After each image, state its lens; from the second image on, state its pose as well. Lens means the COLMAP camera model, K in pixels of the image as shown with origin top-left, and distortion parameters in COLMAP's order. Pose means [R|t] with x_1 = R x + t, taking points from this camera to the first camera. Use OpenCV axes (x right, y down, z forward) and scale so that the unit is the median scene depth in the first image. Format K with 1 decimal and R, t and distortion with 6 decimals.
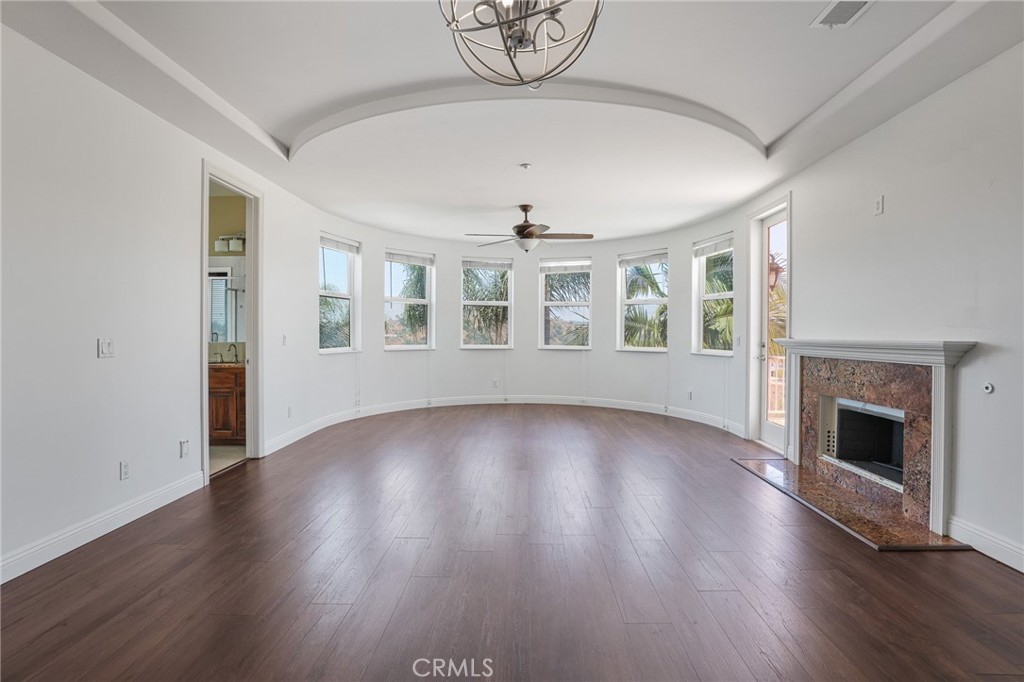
lens RADIAL K [[483.7, 0, 518.5], [0, 483.7, 337.6], [0, 0, 1]] dist [-0.020658, -0.000275]
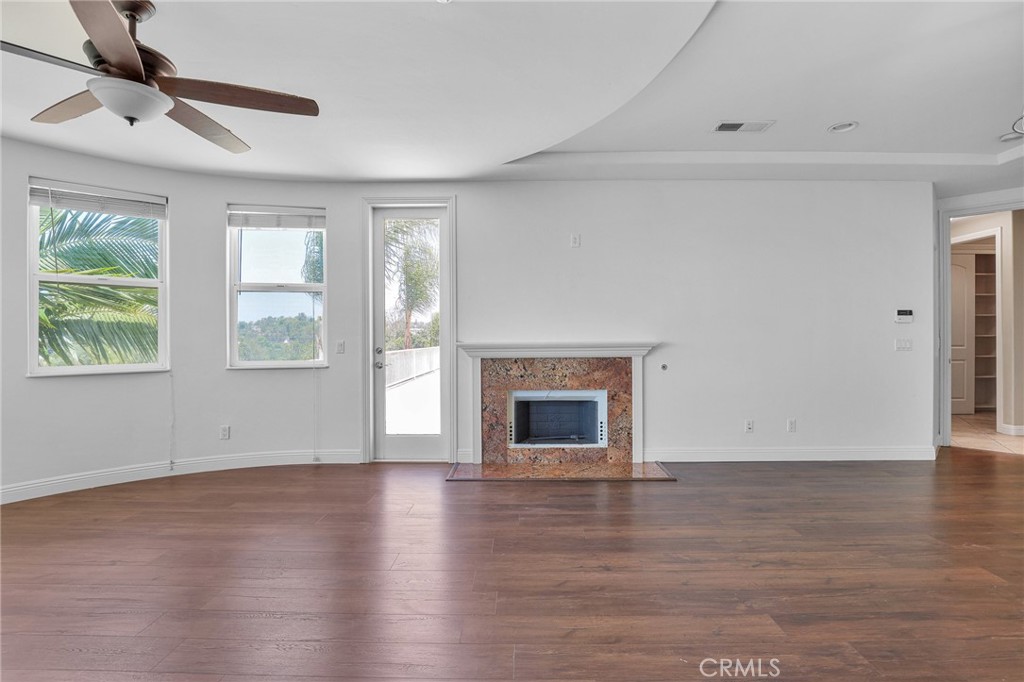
lens RADIAL K [[483.7, 0, 518.5], [0, 483.7, 337.6], [0, 0, 1]] dist [-0.020658, -0.000275]
pose [[-0.007830, -0.005601, 0.999954, -0.472596], [0.014992, 0.999871, 0.005718, -0.012307], [-0.999857, 0.015036, -0.007745, 0.933148]]
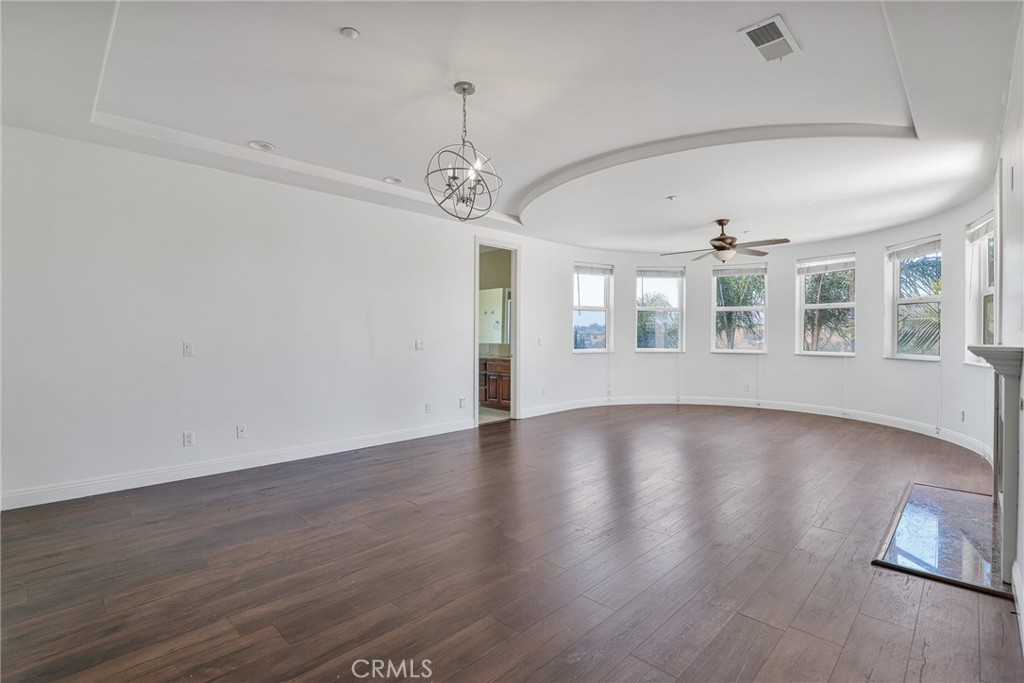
lens RADIAL K [[483.7, 0, 518.5], [0, 483.7, 338.1], [0, 0, 1]] dist [-0.020658, -0.000275]
pose [[0.727436, 0.000936, -0.686175, 0.557092], [-0.006376, 0.999965, -0.005395, 0.000275], [0.686146, 0.008300, 0.727416, -0.125695]]
